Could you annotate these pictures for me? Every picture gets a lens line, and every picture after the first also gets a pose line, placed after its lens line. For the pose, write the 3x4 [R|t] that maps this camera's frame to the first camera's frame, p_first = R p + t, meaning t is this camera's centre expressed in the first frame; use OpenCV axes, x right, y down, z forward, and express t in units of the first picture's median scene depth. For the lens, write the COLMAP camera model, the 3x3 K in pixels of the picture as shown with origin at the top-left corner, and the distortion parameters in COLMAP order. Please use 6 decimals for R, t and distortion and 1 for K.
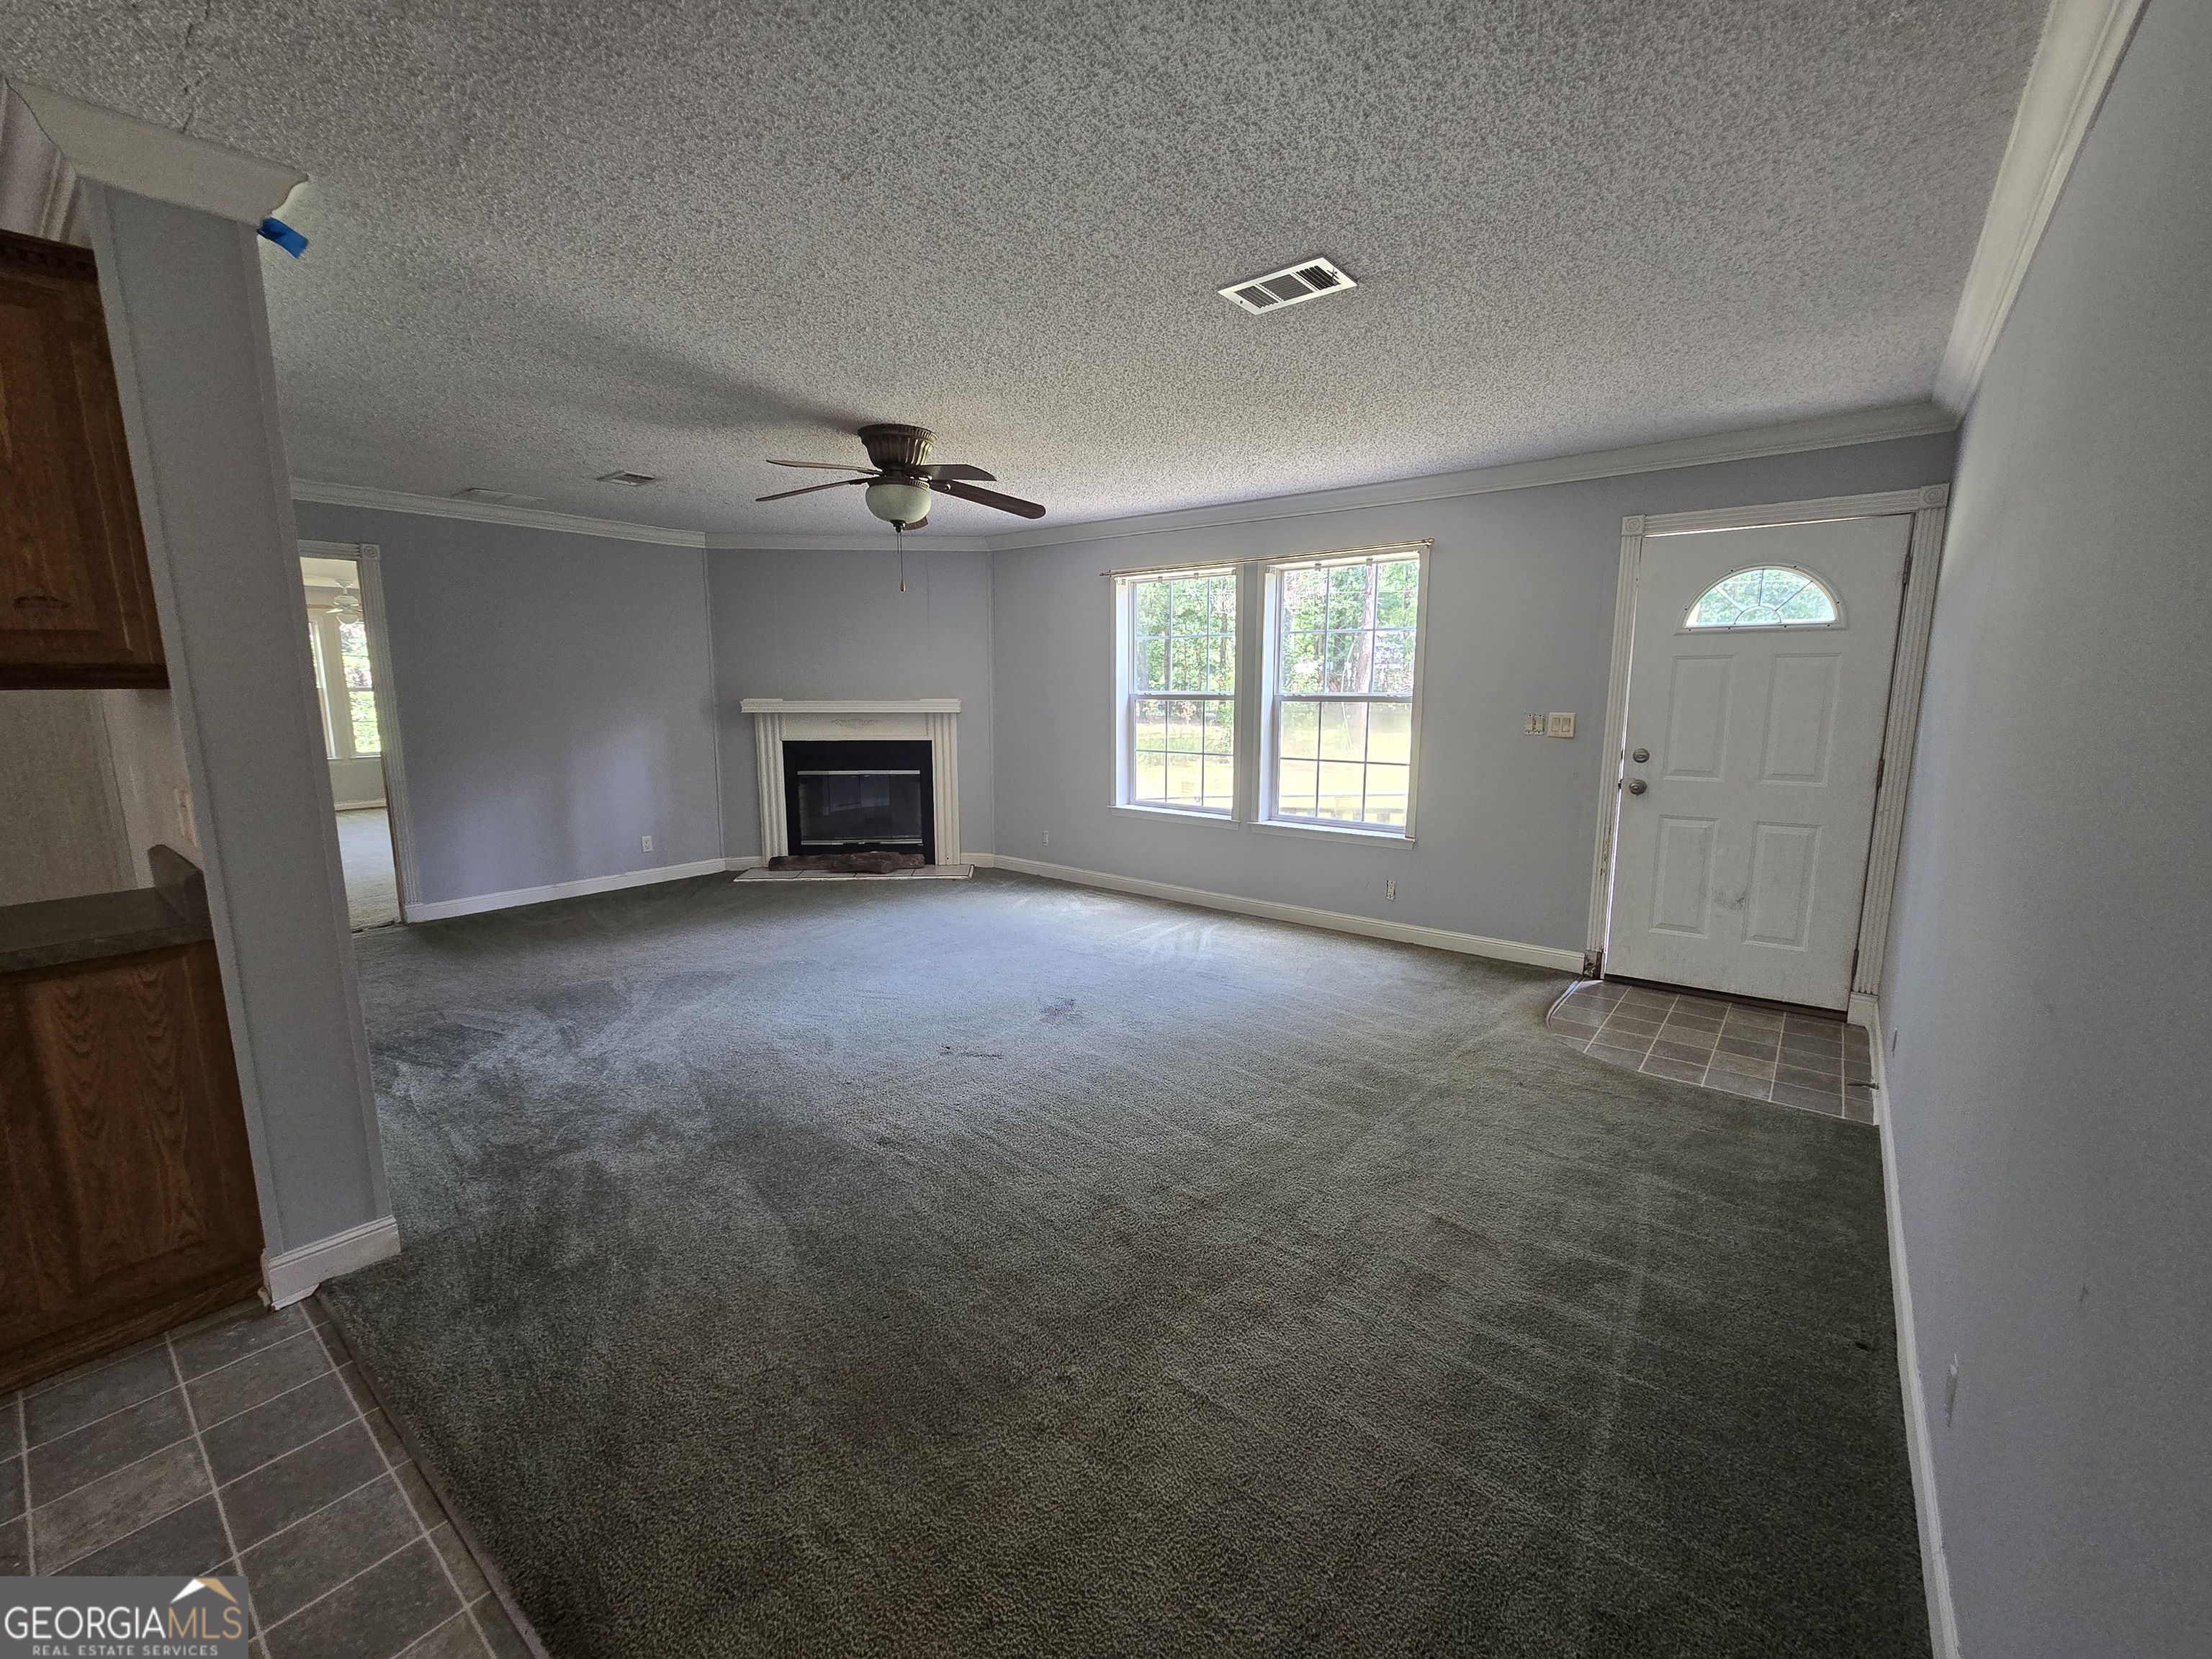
lens RADIAL K [[913.6, 0, 1090.6], [0, 913.6, 830.9], [0, 0, 1]] dist [-0.000500, 0.000140]
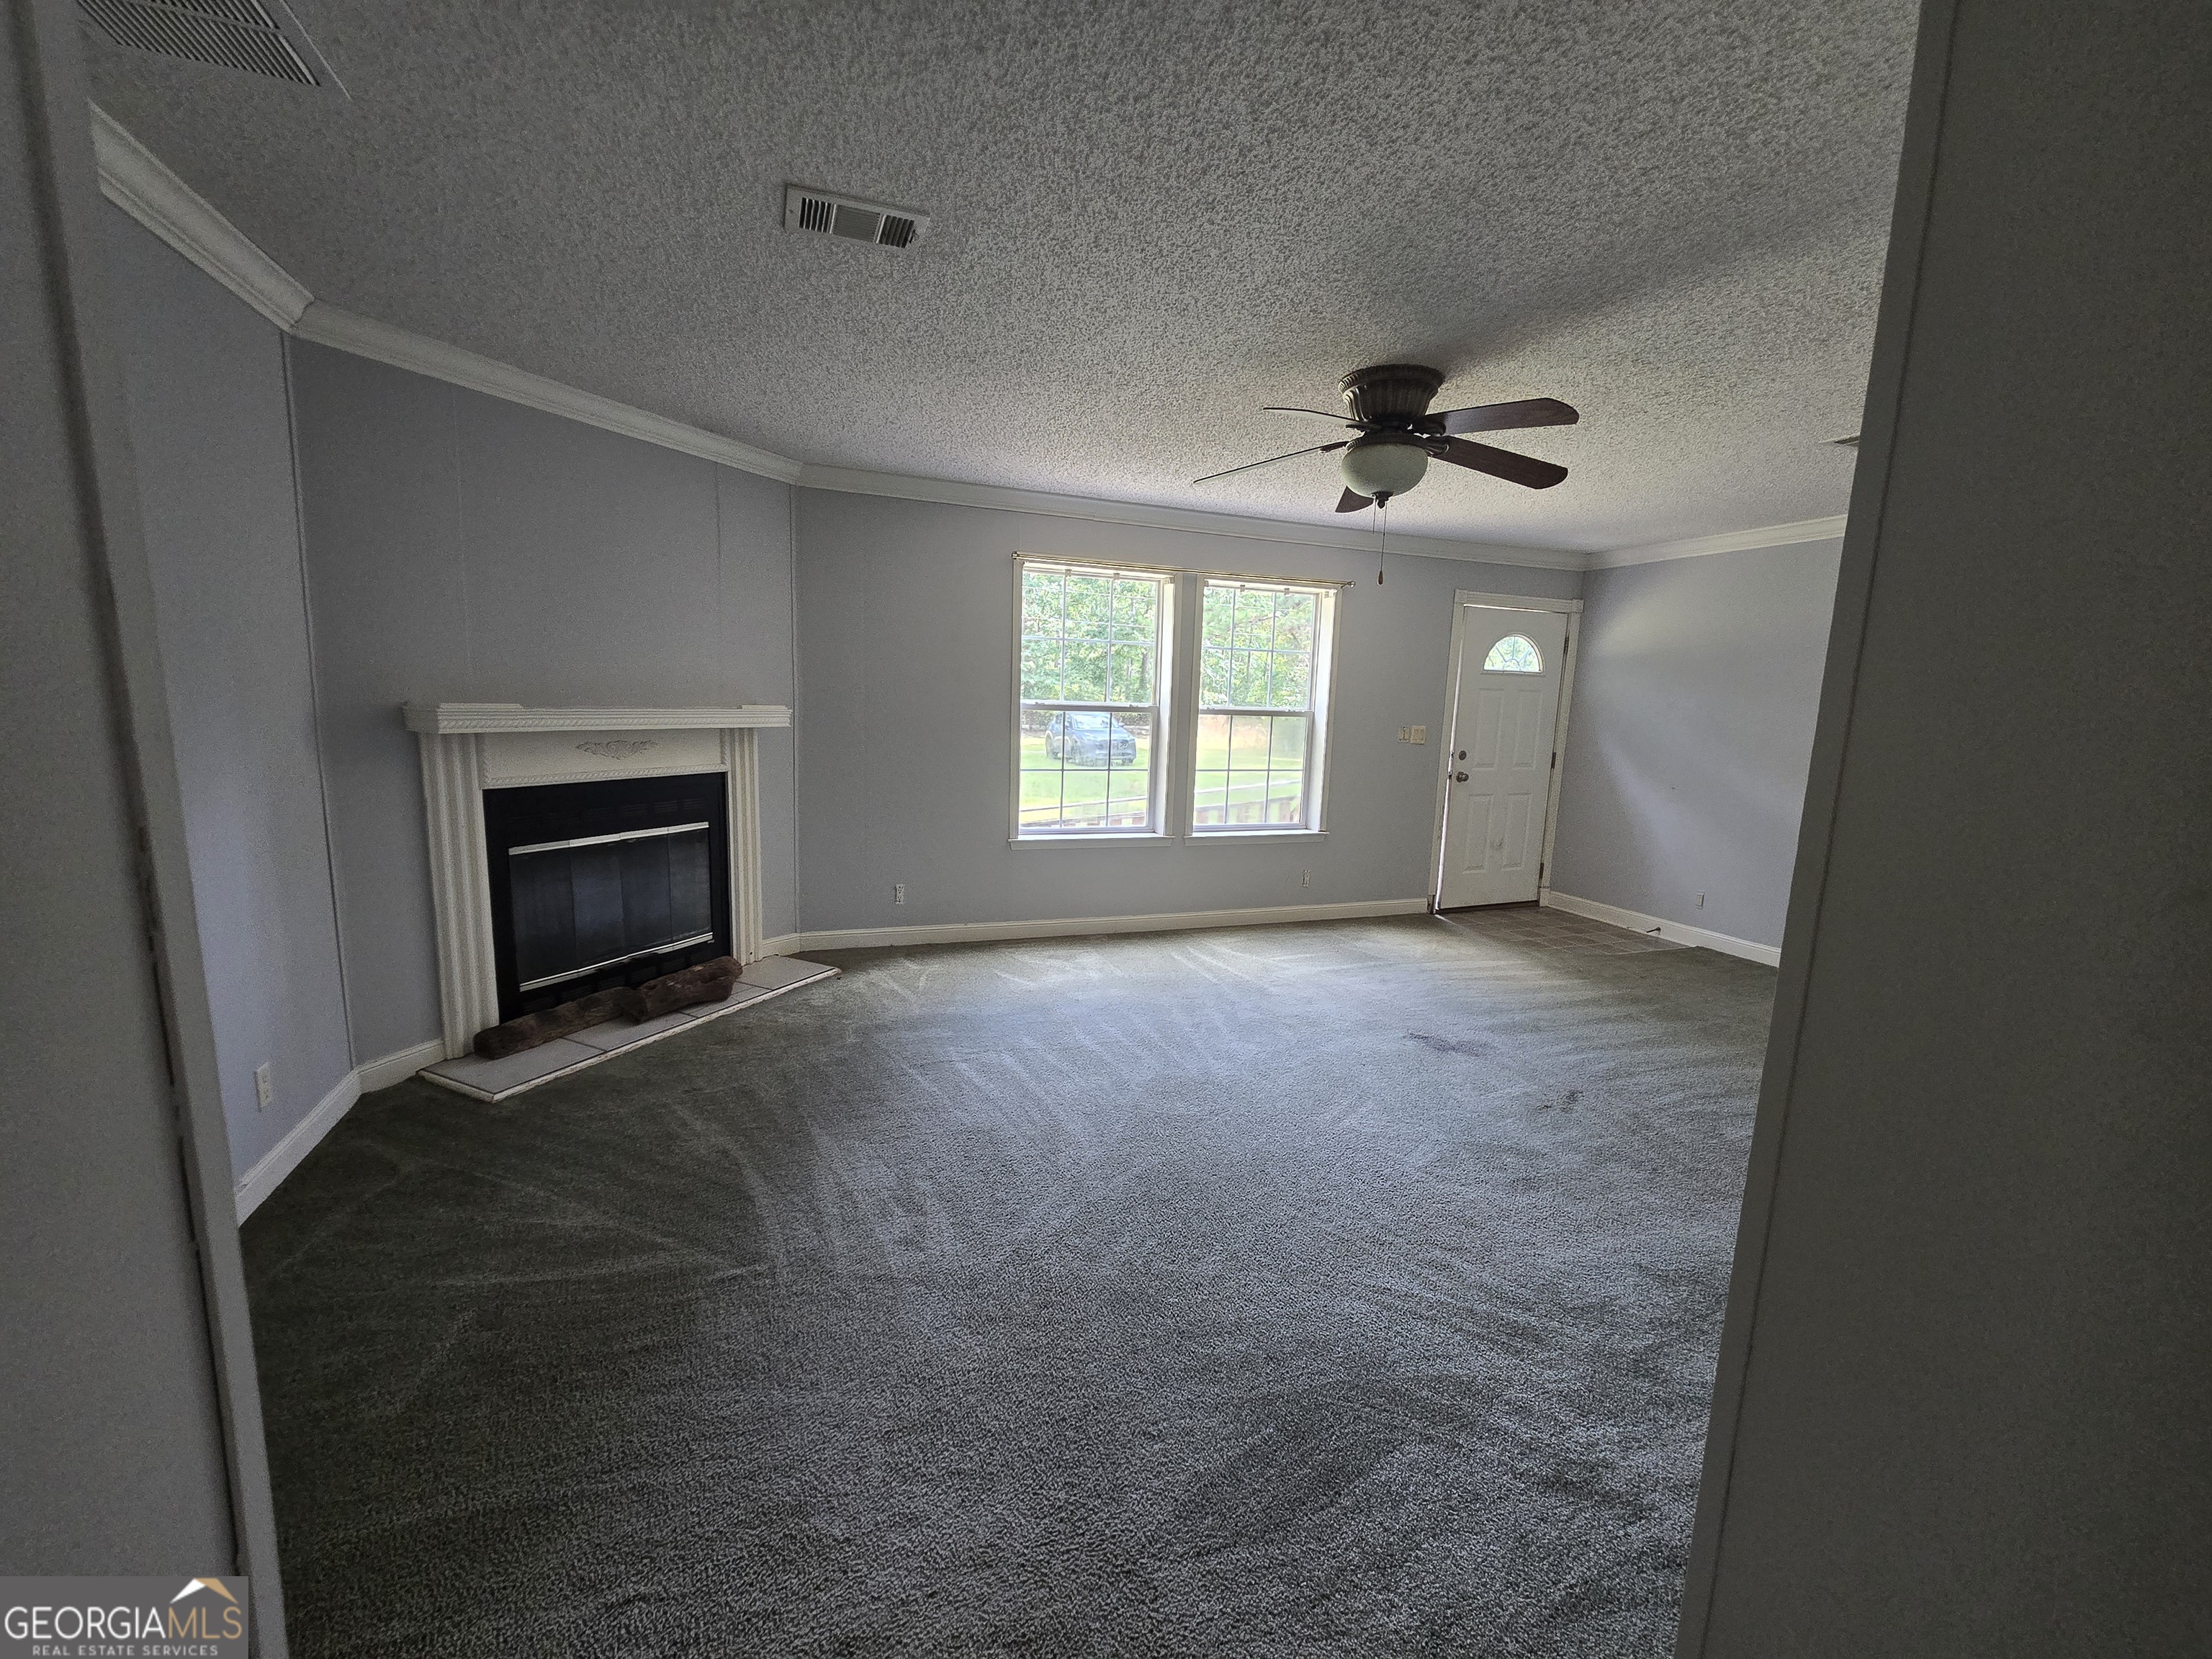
lens RADIAL K [[913.6, 0, 1090.6], [0, 913.6, 830.9], [0, 0, 1]] dist [-0.000500, 0.000140]
pose [[0.503307, -0.110063, 0.857070, -0.766028], [0.106296, 0.992208, 0.064996, -0.095837], [-0.857545, 0.058390, 0.511084, 0.615932]]
